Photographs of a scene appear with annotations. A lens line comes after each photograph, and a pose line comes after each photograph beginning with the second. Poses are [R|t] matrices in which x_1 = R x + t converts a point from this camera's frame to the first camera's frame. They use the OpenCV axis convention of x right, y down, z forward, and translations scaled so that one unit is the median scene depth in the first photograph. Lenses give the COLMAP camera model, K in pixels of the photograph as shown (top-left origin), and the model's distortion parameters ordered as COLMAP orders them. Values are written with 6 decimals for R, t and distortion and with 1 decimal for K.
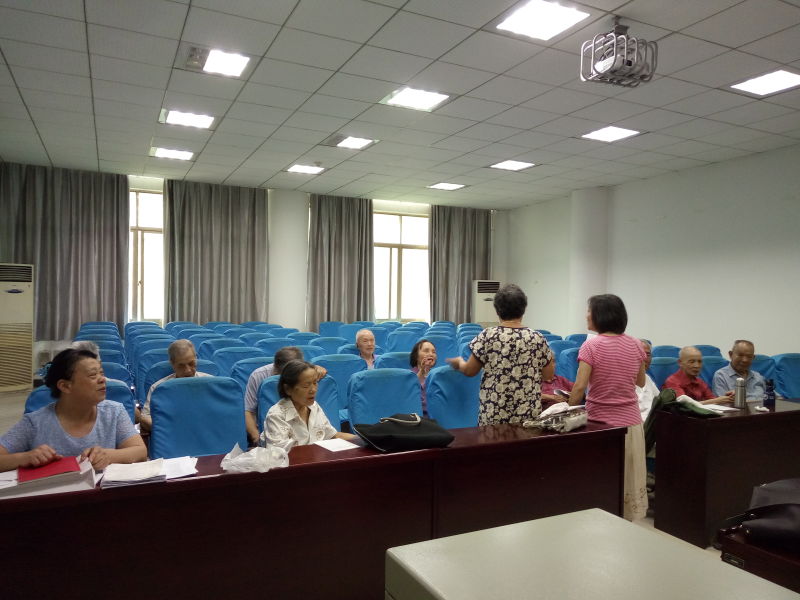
lens RADIAL K [[592.9, 0, 397.5], [0, 592.9, 299.3], [0, 0, 1]] dist [0.012810, -0.004855]
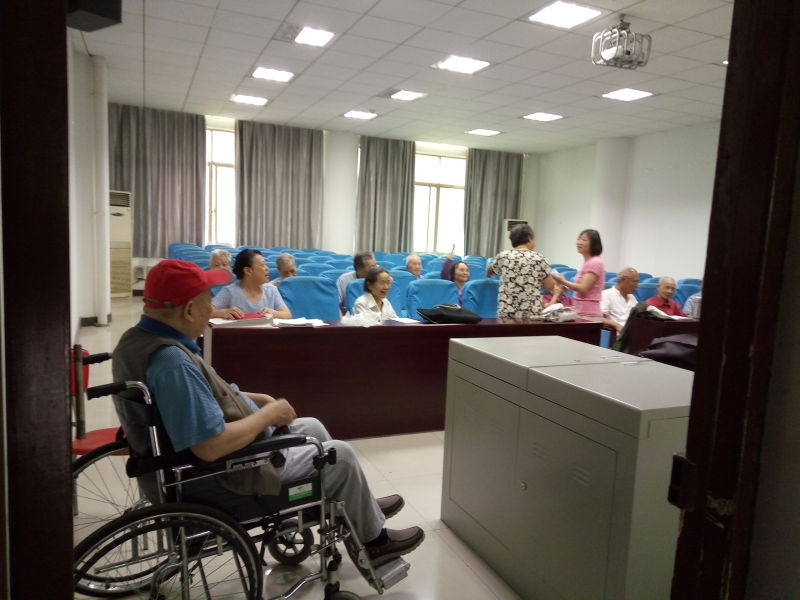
lens RADIAL K [[592.9, 0, 405.4], [0, 592.9, 319.3], [0, 0, 1]] dist [0.012810, -0.004855]
pose [[0.998607, 0.040644, -0.033635, -0.014324], [-0.035614, 0.989710, 0.138584, 0.008348], [0.038922, -0.137194, 0.989779, -0.179353]]
